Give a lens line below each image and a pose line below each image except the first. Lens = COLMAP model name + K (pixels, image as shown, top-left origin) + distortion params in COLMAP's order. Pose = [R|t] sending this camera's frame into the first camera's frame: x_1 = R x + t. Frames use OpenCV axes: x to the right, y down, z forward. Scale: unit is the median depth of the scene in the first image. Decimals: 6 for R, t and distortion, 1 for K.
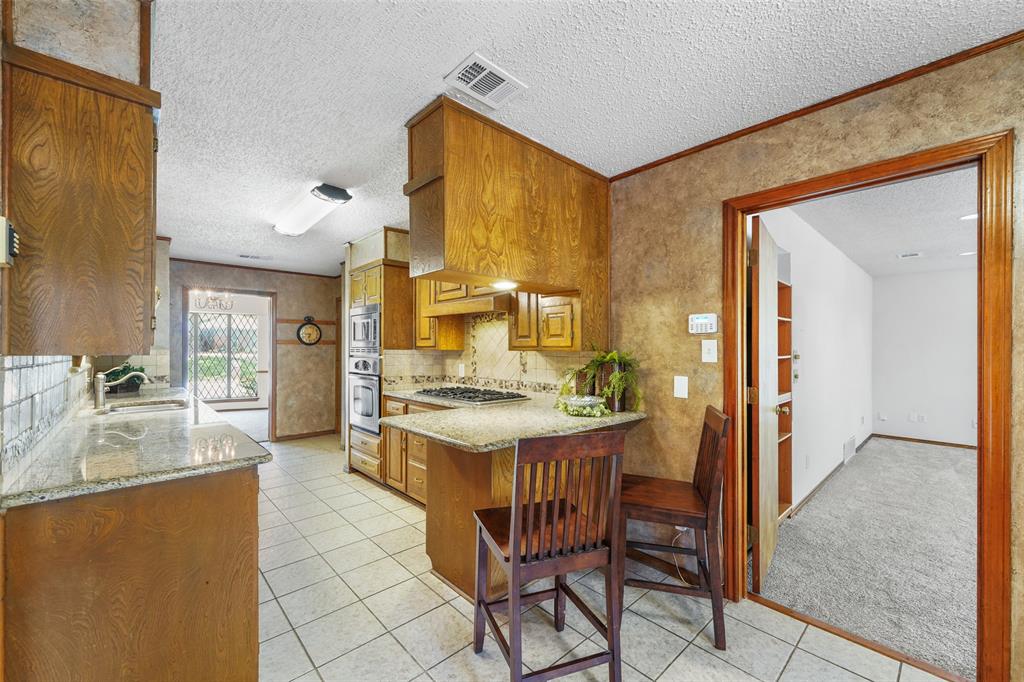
lens RADIAL K [[408.4, 0, 511.6], [0, 408.4, 344.8], [0, 0, 1]] dist [0.002275, 0.000100]
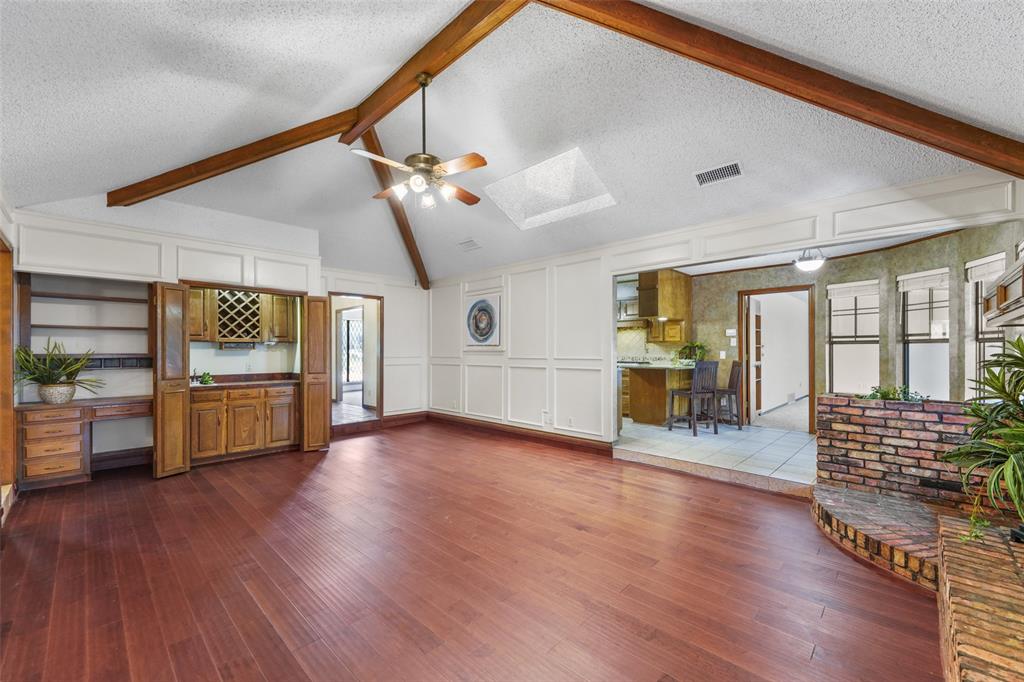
lens RADIAL K [[408.4, 0, 512.0], [0, 408.4, 344.8], [0, 0, 1]] dist [0.002275, 0.000100]
pose [[0.998691, -0.002209, 0.051104, -1.095459], [0.002412, 0.999989, -0.003915, 0.037823], [-0.051095, 0.004033, 0.998686, -1.612528]]
